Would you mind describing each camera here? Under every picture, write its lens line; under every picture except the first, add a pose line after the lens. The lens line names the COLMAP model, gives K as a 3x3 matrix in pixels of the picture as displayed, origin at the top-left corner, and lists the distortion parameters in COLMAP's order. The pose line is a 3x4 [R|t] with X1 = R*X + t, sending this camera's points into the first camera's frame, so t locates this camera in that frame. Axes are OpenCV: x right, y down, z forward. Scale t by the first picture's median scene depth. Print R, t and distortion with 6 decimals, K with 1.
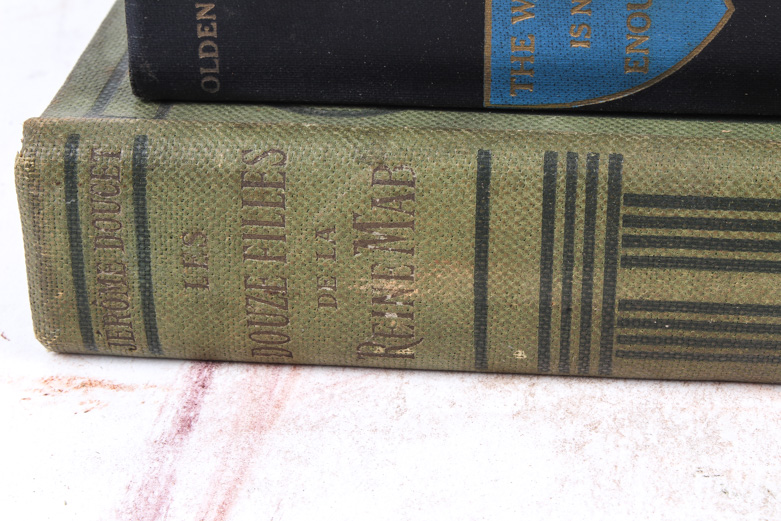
lens RADIAL K [[1739.3, 0, 390.5], [0, 1739.3, 260.5], [0, 0, 1]] dist [0.054251, 0.082482]
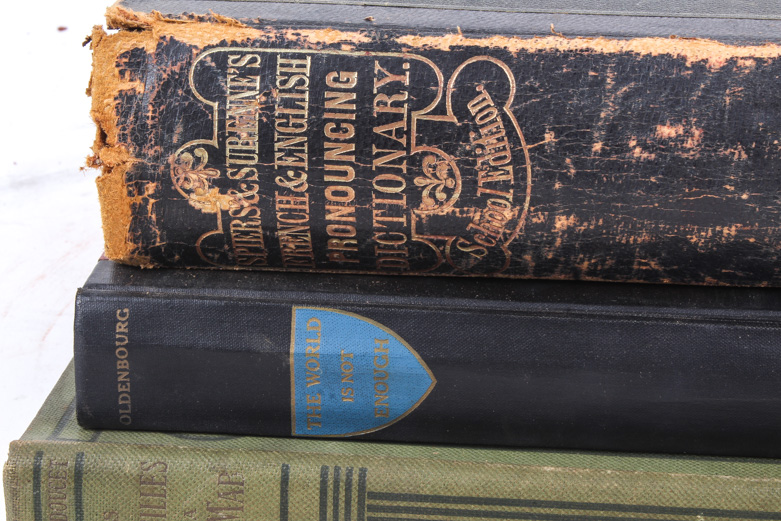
lens RADIAL K [[1761.2, 0, 390.5], [0, 1761.2, 260.5], [0, 0, 1]] dist [0.061566, -0.057053]
pose [[0.999918, 0.011719, 0.005196, 0.140664], [-0.010863, 0.989825, -0.141877, -0.017652], [-0.006806, 0.141809, 0.989871, -0.689010]]
